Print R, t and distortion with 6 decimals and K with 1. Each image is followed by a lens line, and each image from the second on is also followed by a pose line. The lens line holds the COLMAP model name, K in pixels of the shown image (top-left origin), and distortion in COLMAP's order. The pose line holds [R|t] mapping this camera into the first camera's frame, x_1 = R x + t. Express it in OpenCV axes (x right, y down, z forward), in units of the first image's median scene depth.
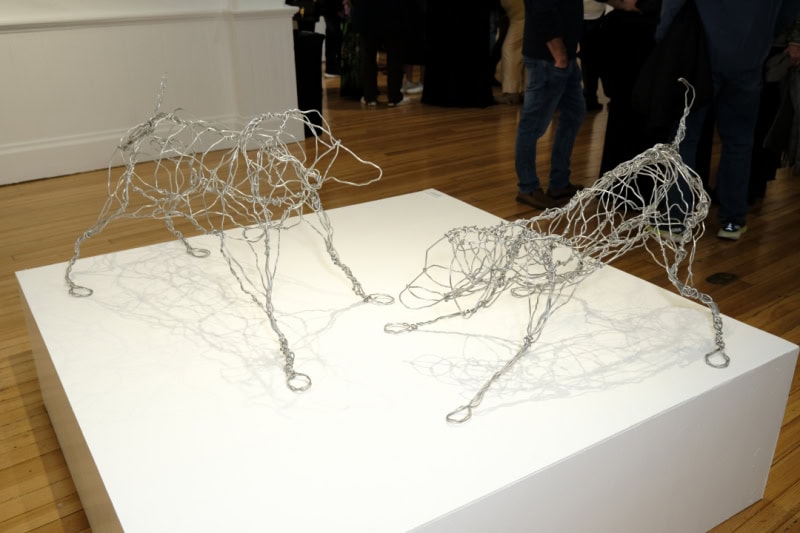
lens RADIAL K [[718.9, 0, 400.0], [0, 718.9, 266.5], [0, 0, 1]] dist [0.001423, 0.009003]
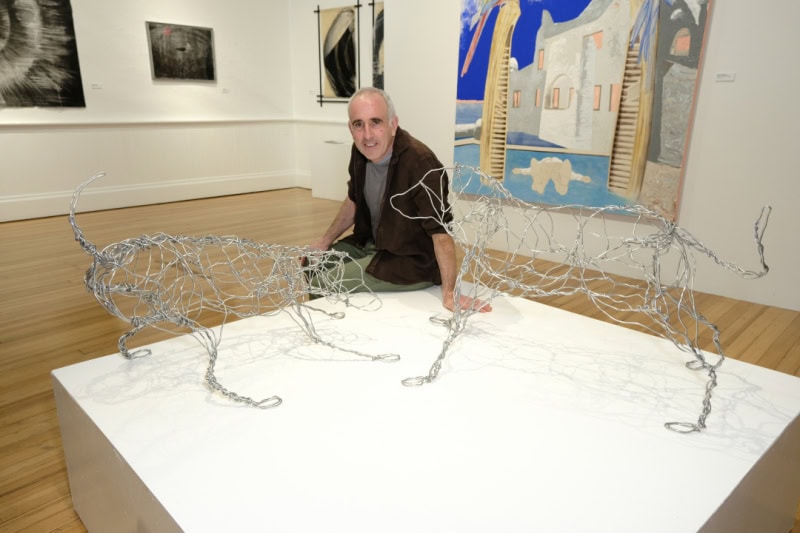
lens RADIAL K [[554.0, 0, 403.0], [0, 554.0, 268.4], [0, 0, 1]] dist [-0.001875, 0.001330]
pose [[-0.982500, 0.051488, -0.179007, 0.133816], [-0.077467, 0.761025, 0.644081, -0.633602], [0.169391, 0.646676, -0.743718, 1.615509]]
